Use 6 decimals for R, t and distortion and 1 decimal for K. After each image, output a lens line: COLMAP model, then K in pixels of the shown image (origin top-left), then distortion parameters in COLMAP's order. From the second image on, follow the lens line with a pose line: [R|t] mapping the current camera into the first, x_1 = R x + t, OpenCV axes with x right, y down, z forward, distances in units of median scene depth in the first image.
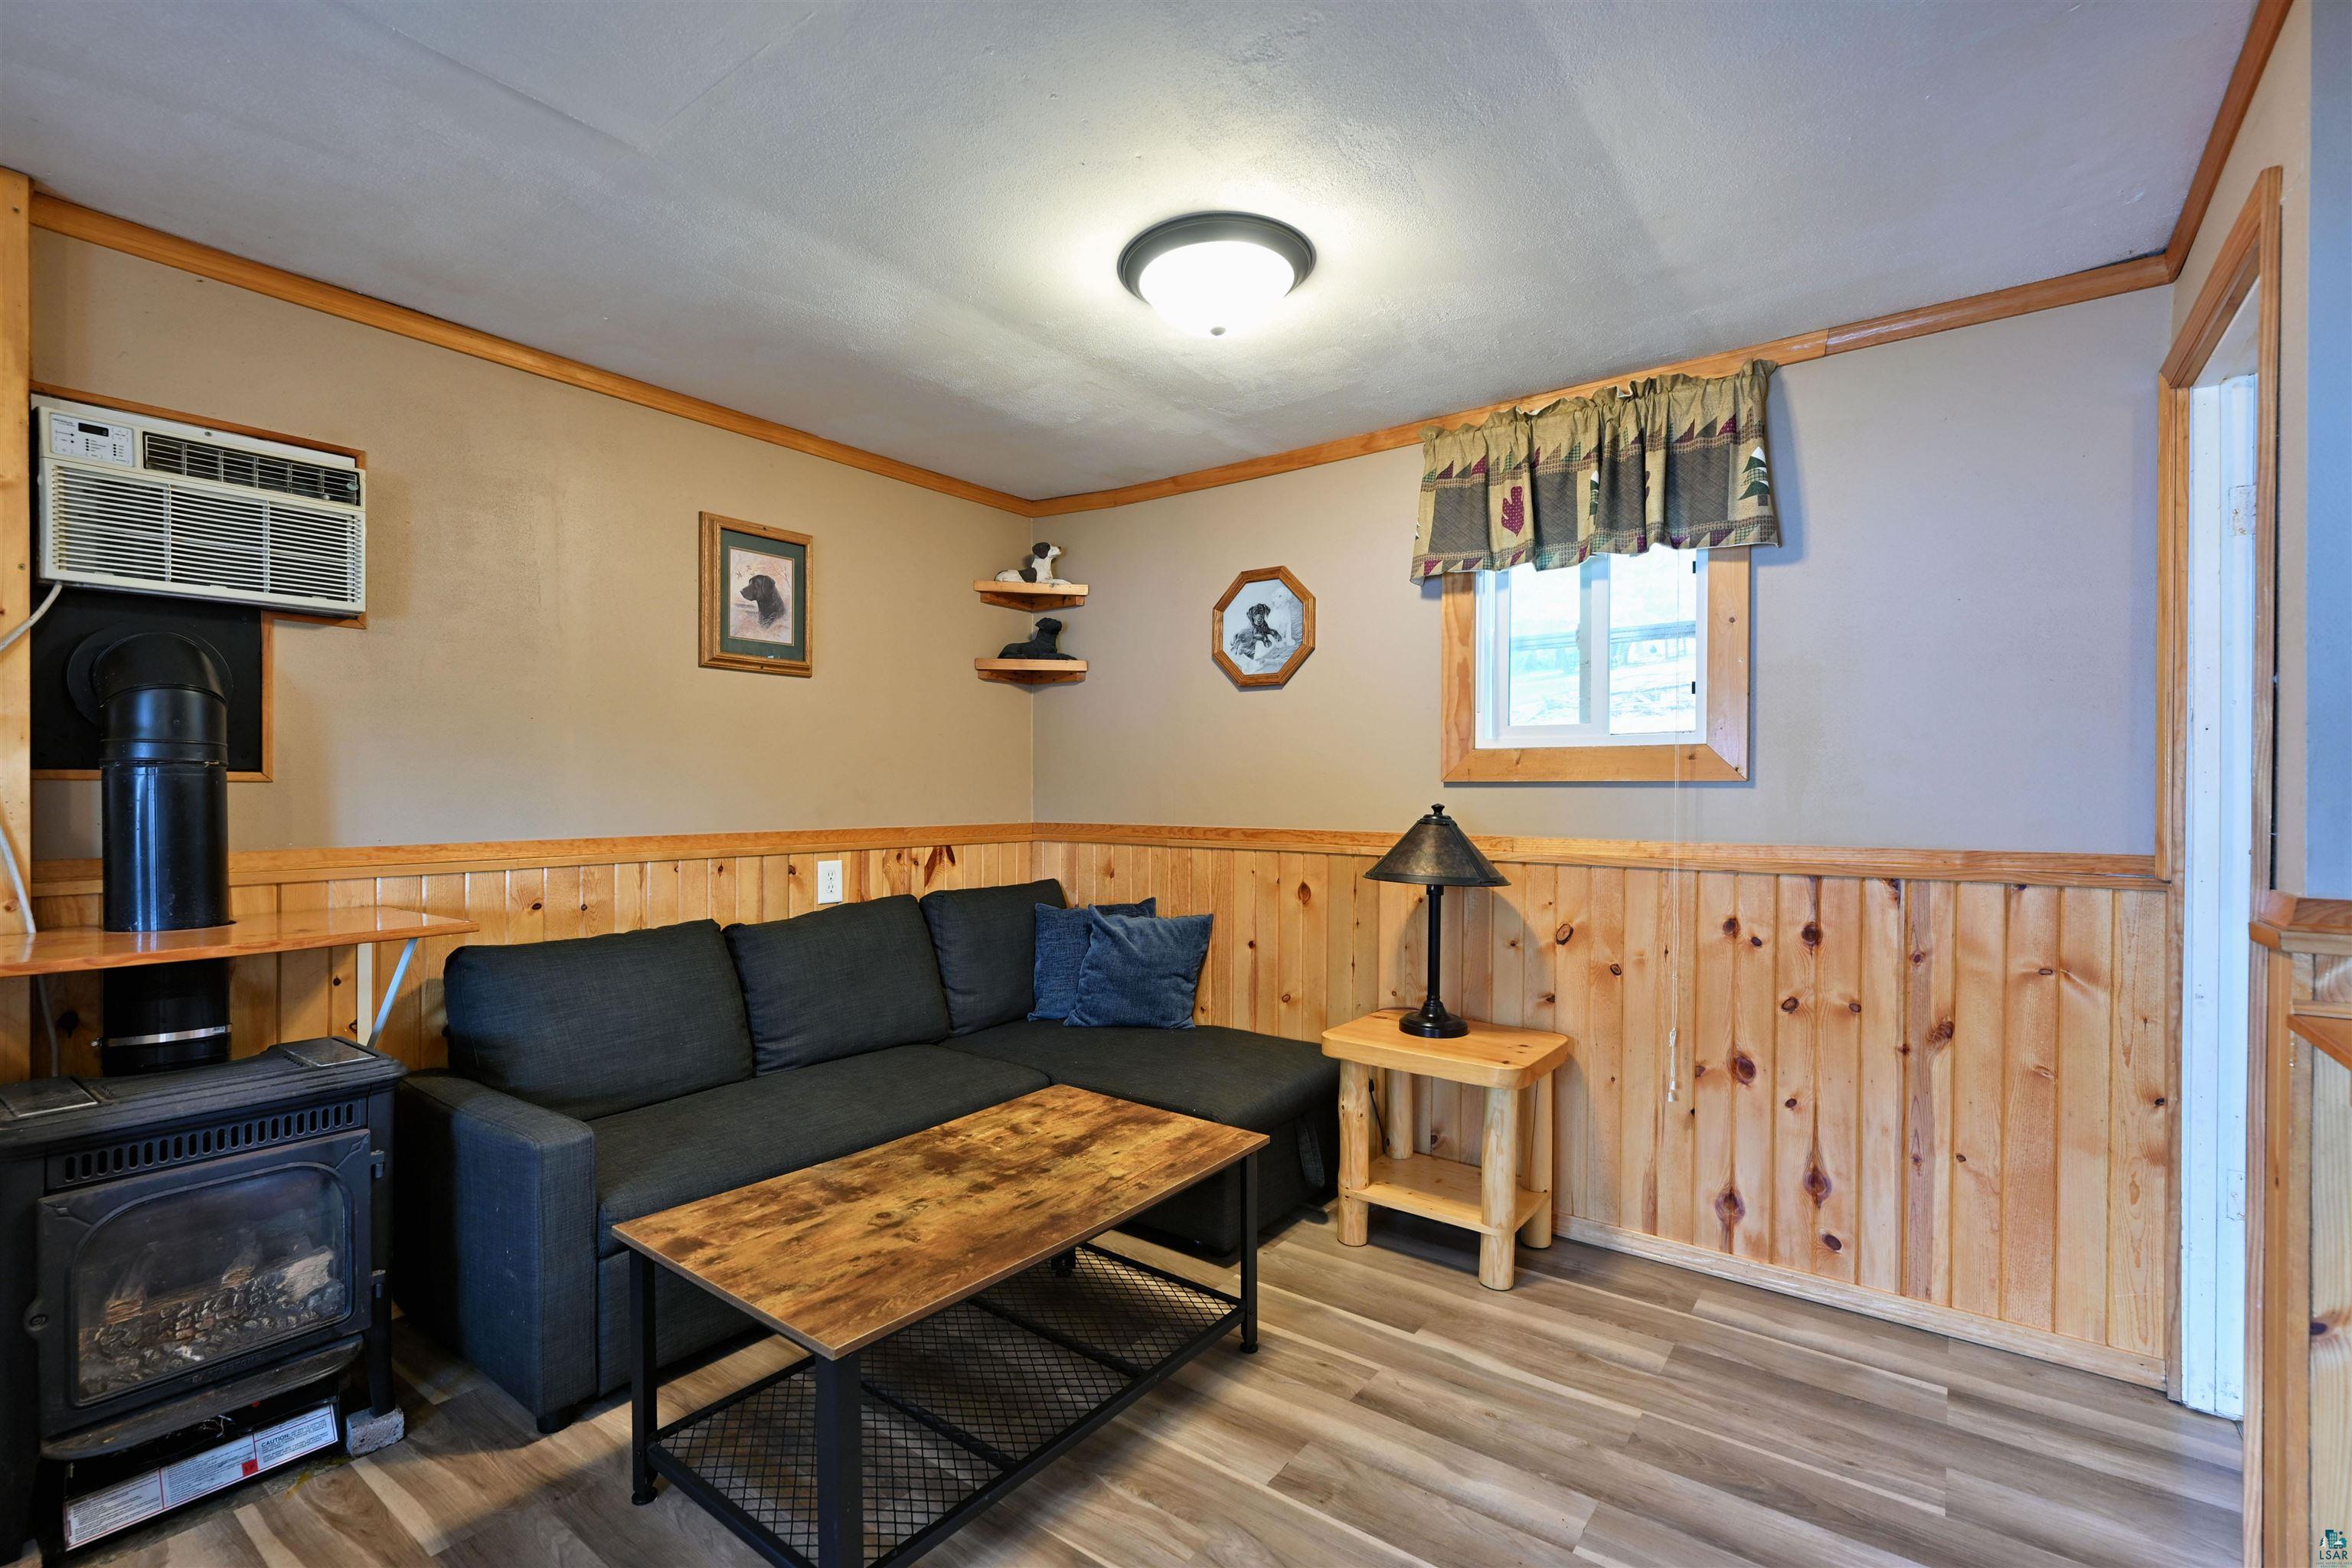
lens RADIAL K [[1049.6, 0, 1174.4], [0, 1049.6, 794.8], [0, 0, 1]] dist [0.000745, 0.000009]
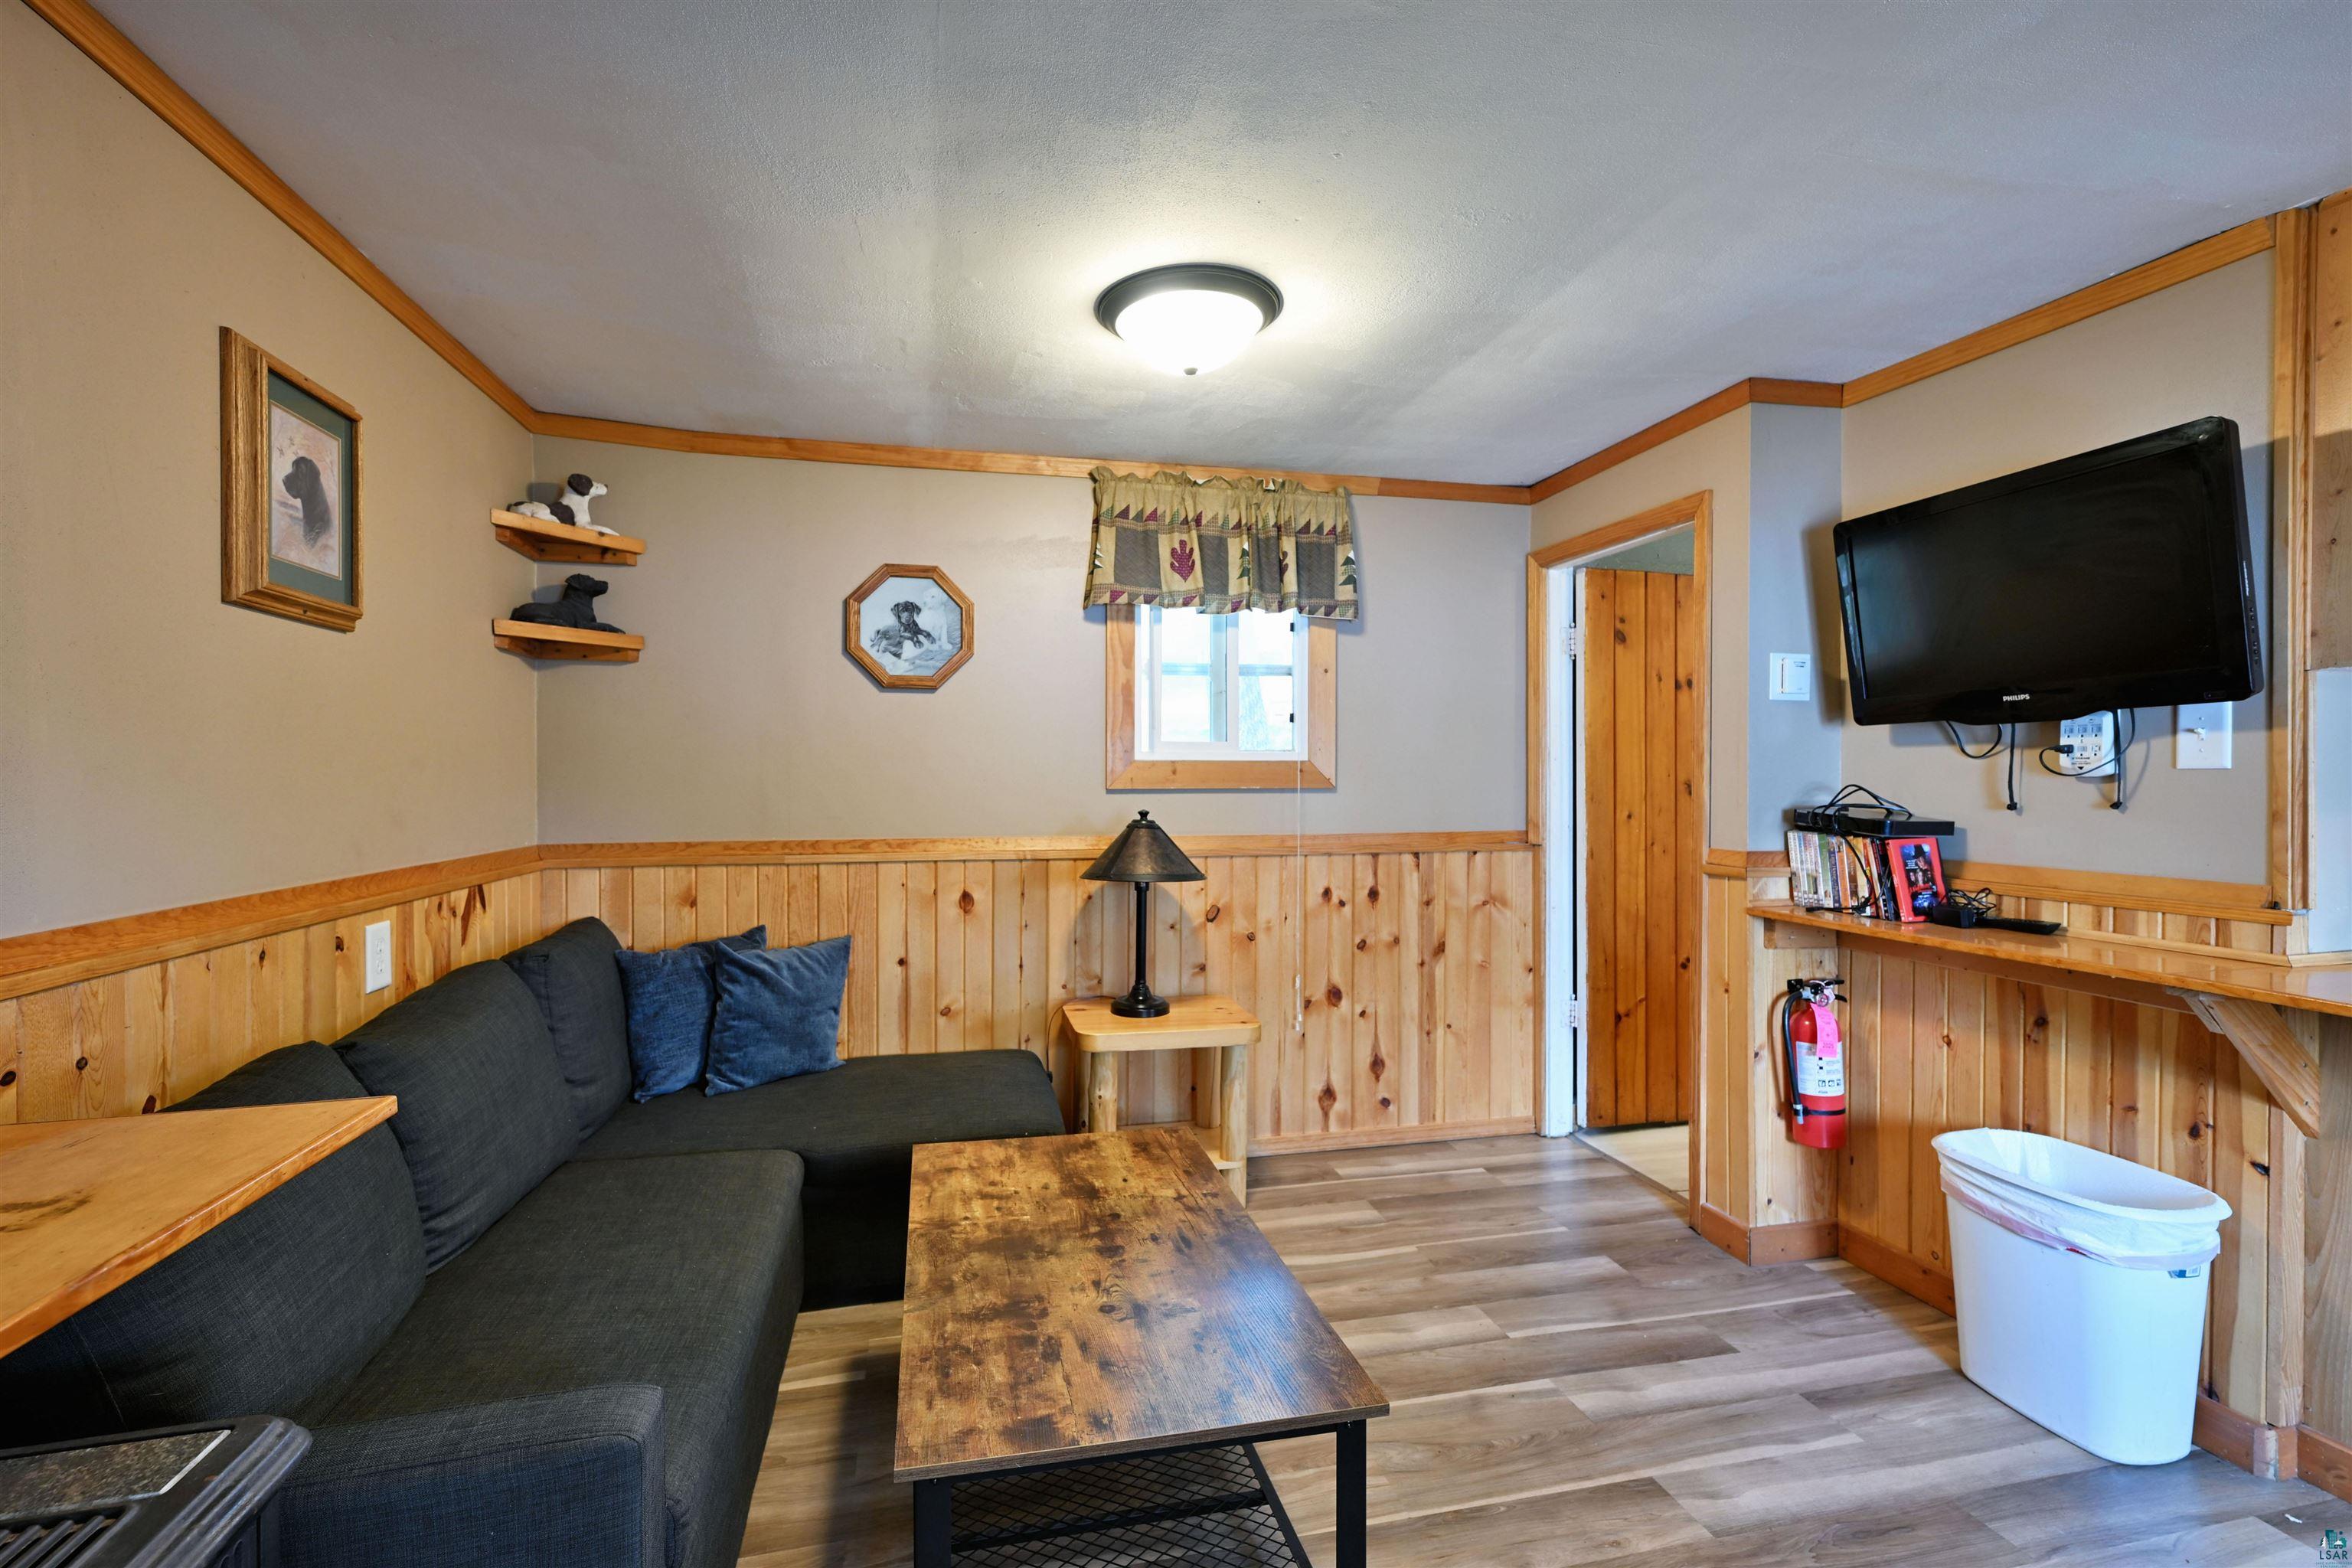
lens RADIAL K [[1032.3, 0, 1176.0], [0, 1032.3, 784.0], [0, 0, 1]] dist [0.000313, -0.000273]
pose [[0.640095, -0.008947, 0.768244, -0.606429], [0.006130, 0.999960, 0.006538, -0.027459], [-0.768271, 0.000524, 0.640124, 0.275831]]
